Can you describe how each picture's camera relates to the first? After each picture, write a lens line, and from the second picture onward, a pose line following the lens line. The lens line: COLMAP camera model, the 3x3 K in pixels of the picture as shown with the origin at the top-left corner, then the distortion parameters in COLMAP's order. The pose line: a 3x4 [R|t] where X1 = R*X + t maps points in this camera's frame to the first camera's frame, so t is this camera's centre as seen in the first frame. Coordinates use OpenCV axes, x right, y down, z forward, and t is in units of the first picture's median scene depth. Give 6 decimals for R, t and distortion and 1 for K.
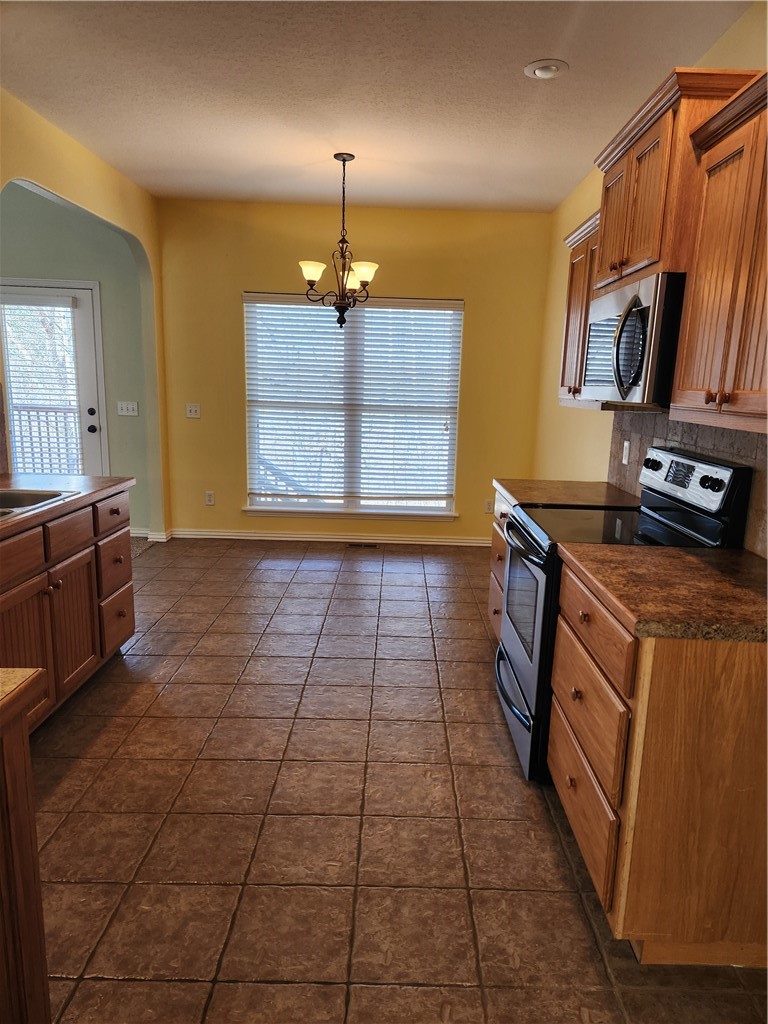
lens RADIAL K [[683.7, 0, 393.2], [0, 683.7, 512.2], [0, 0, 1]] dist [0.077347, -0.076572]
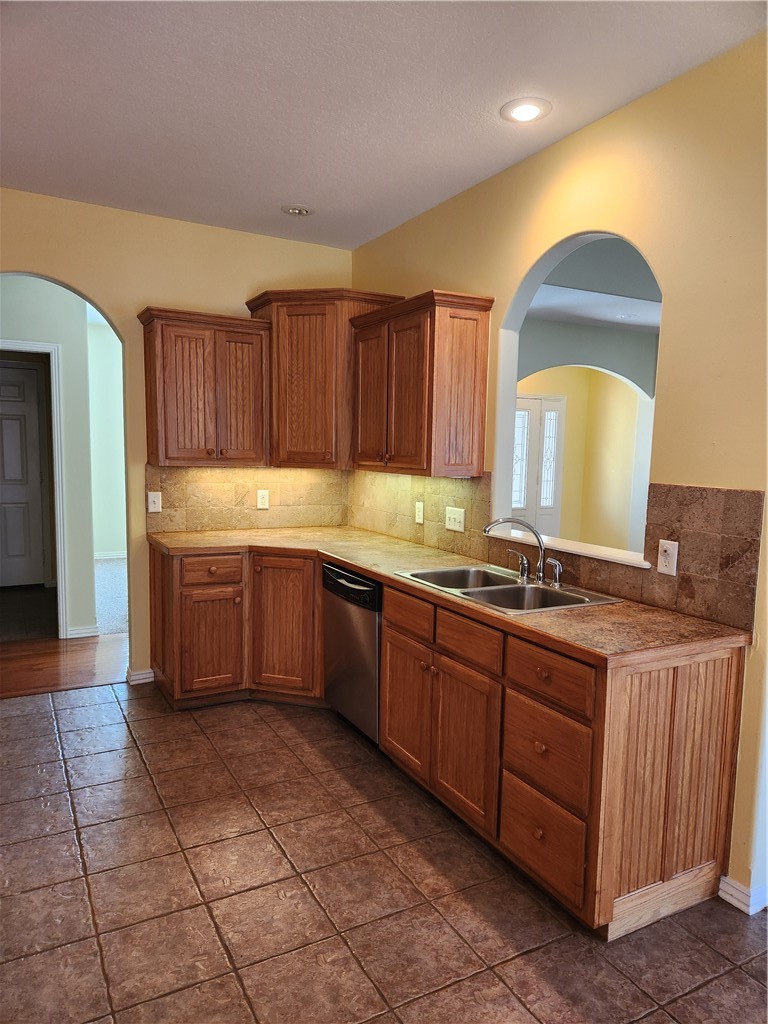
lens RADIAL K [[683.7, 0, 393.2], [0, 683.7, 512.2], [0, 0, 1]] dist [0.077347, -0.076572]
pose [[-0.867373, -0.004847, -0.497635, 0.072003], [-0.142309, 0.960612, 0.238688, -0.385576], [0.476878, 0.277849, -0.833899, 1.938560]]
